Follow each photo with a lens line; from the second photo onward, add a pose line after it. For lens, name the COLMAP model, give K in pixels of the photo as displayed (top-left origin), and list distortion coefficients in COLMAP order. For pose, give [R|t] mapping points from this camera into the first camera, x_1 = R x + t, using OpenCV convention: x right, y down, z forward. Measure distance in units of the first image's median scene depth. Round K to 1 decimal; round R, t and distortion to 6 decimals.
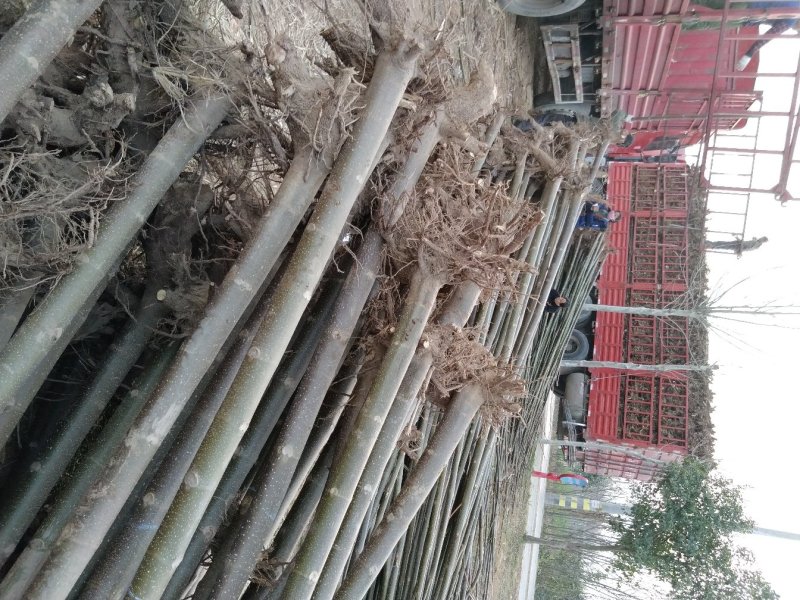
lens RADIAL K [[615.3, 0, 400.0], [0, 615.3, 300.0], [0, 0, 1]] dist [0.042754, -0.071391]
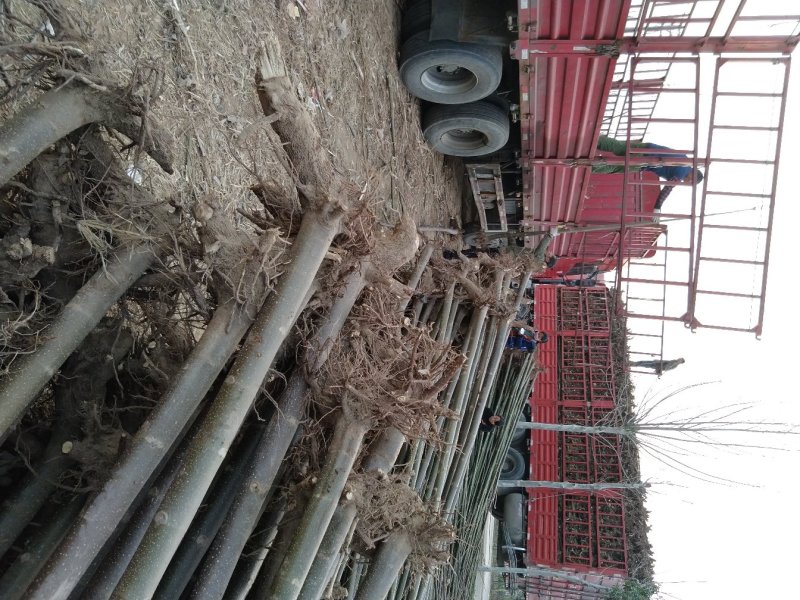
lens RADIAL K [[615.3, 0, 400.0], [0, 615.3, 300.0], [0, 0, 1]] dist [0.042754, -0.071391]
pose [[0.994646, 0.010547, 0.102802, 0.017383], [0.008918, 0.982307, -0.187066, -0.043835], [-0.102956, 0.186981, 0.976953, -0.013273]]
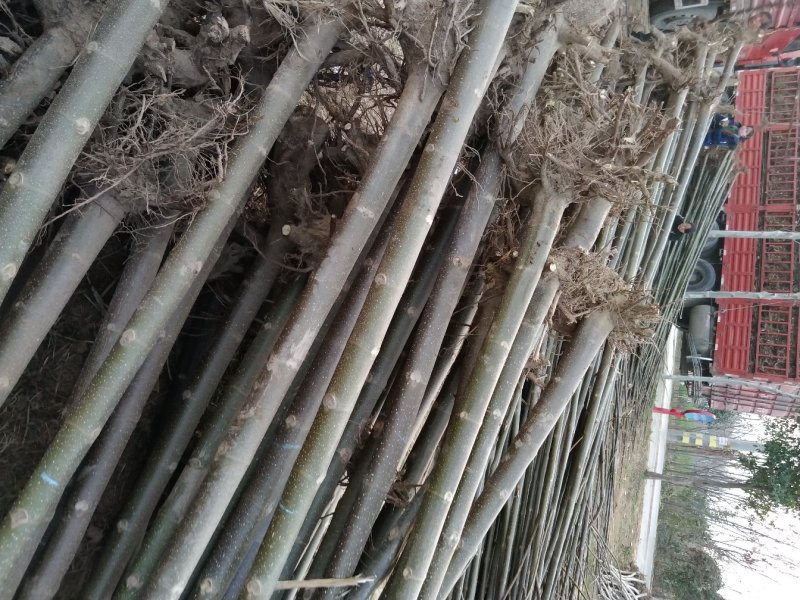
lens RADIAL K [[615.3, 0, 400.0], [0, 615.3, 300.0], [0, 0, 1]] dist [0.042754, -0.071391]
pose [[0.984070, -0.034096, -0.174483, -0.023131], [0.050749, 0.994476, 0.091883, 0.021181], [0.170387, -0.099274, 0.980364, 0.015379]]
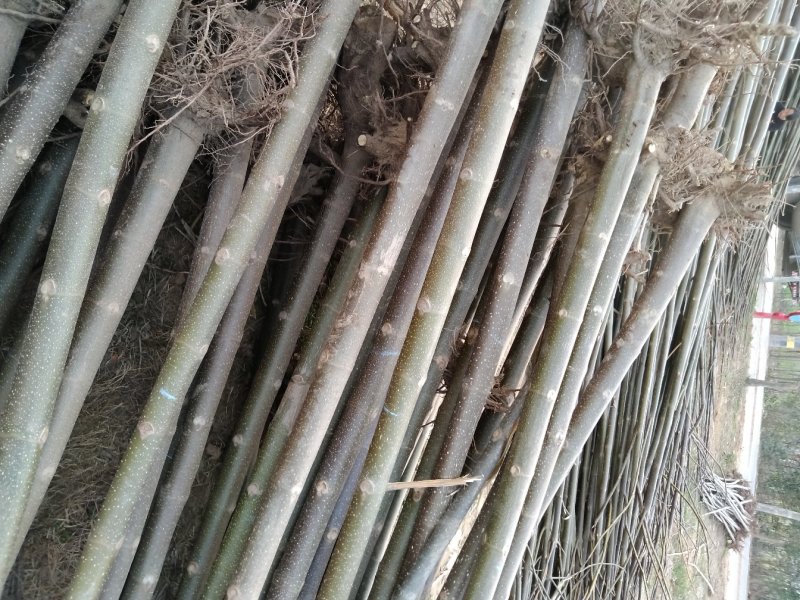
lens RADIAL K [[615.3, 0, 400.0], [0, 615.3, 300.0], [0, 0, 1]] dist [0.042754, -0.071391]
pose [[0.948687, -0.084856, -0.304619, -0.043379], [0.148848, 0.969759, 0.193421, 0.053392], [0.278994, -0.228838, 0.932628, 0.028212]]
